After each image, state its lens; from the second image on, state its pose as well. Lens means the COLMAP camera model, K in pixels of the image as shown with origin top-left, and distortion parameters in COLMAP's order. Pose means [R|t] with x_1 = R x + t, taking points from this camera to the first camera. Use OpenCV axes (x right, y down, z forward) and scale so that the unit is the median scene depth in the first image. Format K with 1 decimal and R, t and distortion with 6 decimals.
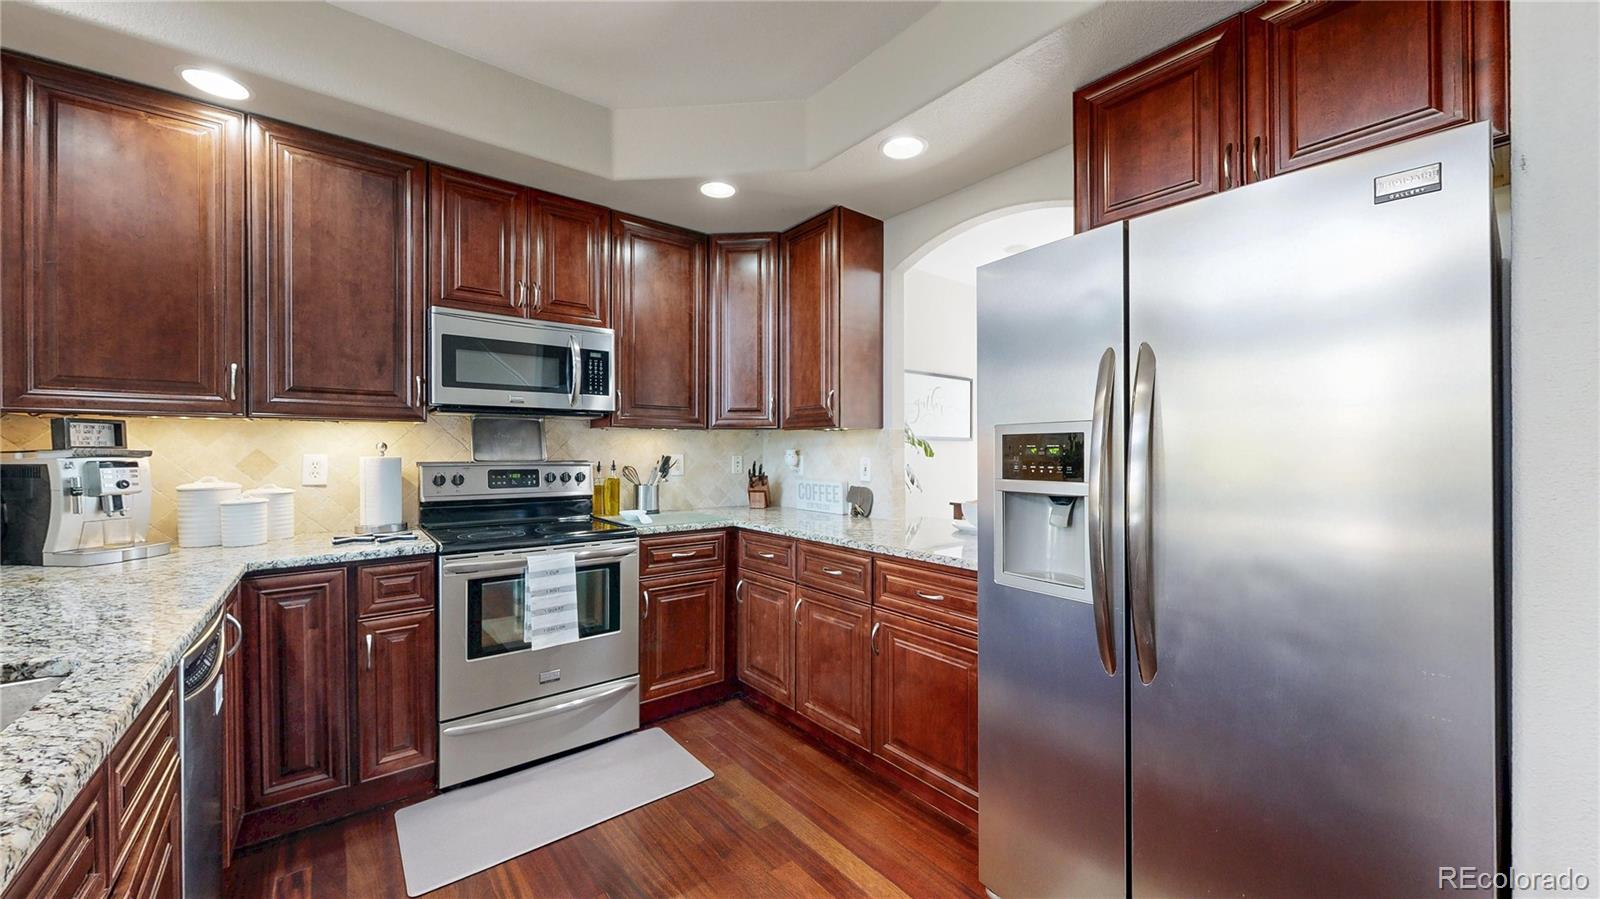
lens RADIAL K [[579.4, 0, 793.3], [0, 579.4, 453.0], [0, 0, 1]] dist [0.000486, -0.000146]
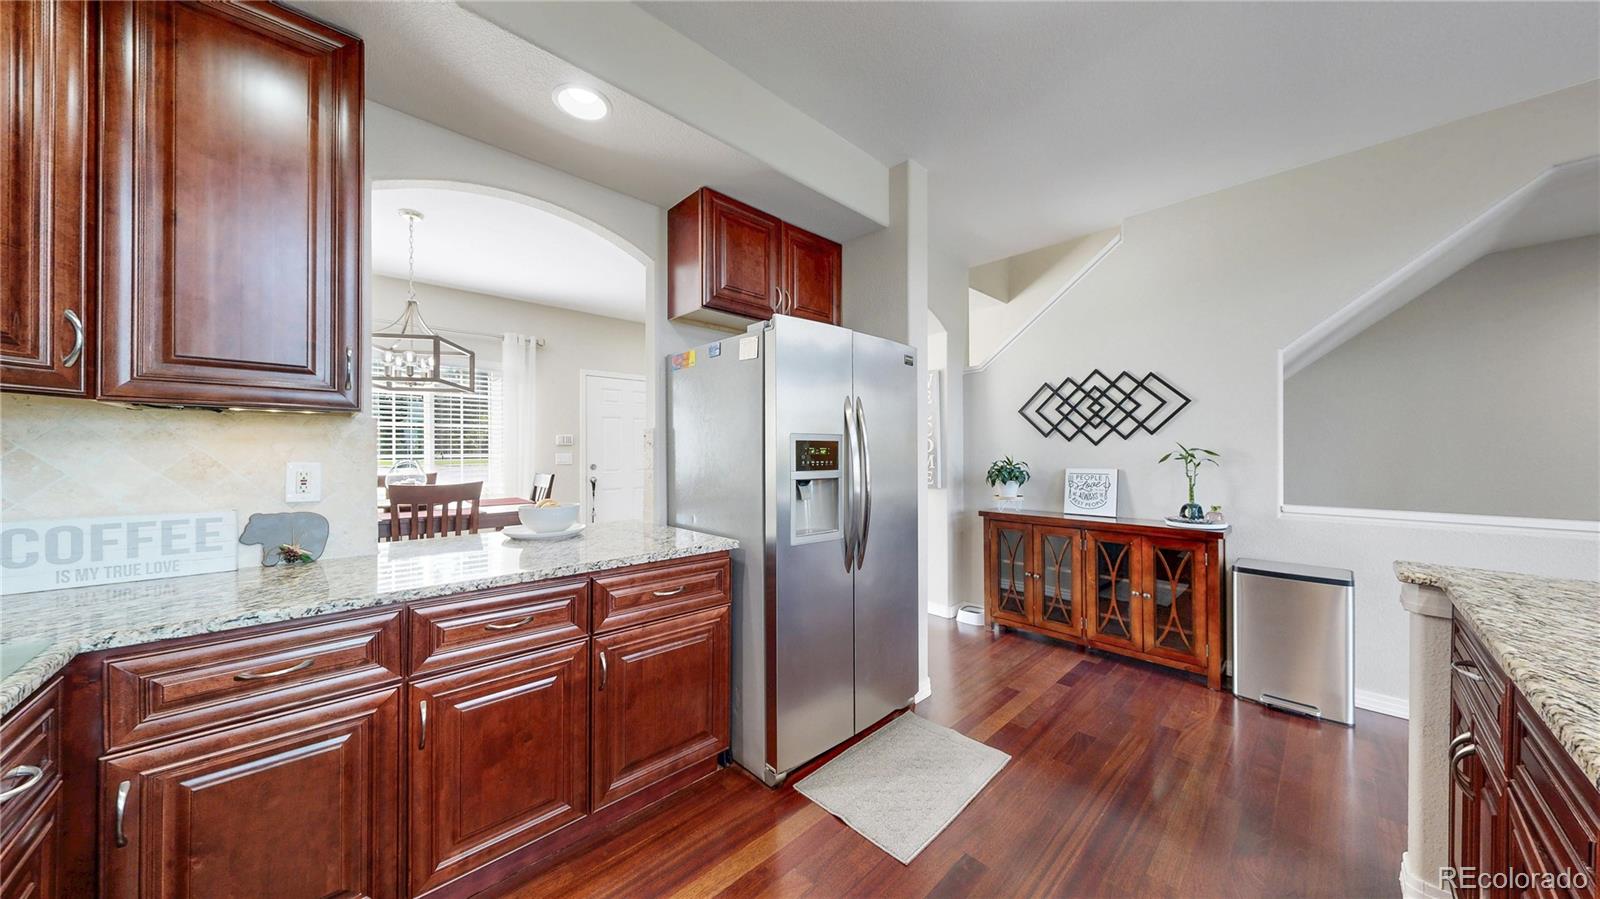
lens RADIAL K [[506.4, 0, 800.0], [0, 506.4, 449.5], [0, 0, 1]] dist [-0.000189, -0.000047]
pose [[-0.073670, 0.007416, 0.997255, -0.715382], [0.000089, 0.999972, -0.007430, 0.000576], [-0.997283, -0.000459, -0.073668, 0.876942]]
